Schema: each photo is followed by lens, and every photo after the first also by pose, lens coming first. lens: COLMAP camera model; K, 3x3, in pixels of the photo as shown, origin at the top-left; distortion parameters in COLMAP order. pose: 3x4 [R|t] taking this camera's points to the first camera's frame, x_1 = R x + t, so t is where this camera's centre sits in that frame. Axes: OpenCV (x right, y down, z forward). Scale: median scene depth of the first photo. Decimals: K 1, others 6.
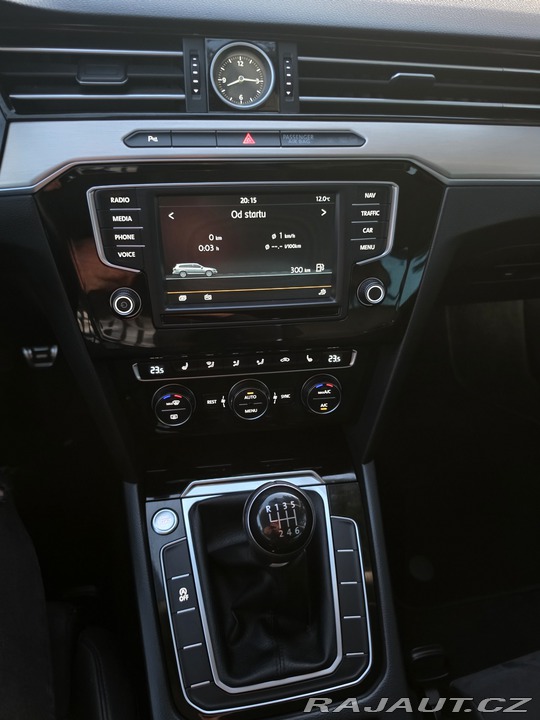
lens RADIAL K [[501.9, 0, 271.8], [0, 501.9, 358.3], [0, 0, 1]] dist [0.033403, -0.039248]
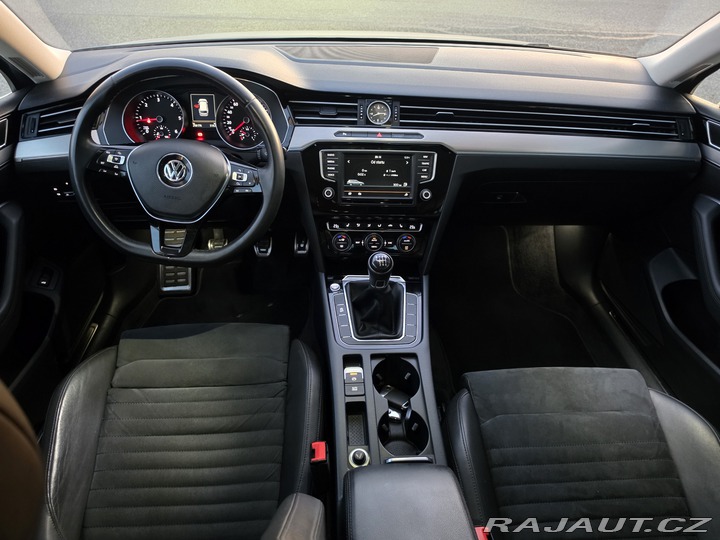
lens RADIAL K [[501.9, 0, 356.6], [0, 501.9, 276.4], [0, 0, 1]] dist [0.033403, -0.039248]
pose [[0.992302, 0.056118, -0.110394, 0.162941], [-0.071483, 0.987489, -0.140558, 0.662006], [0.101125, 0.147367, 0.983899, -1.463795]]
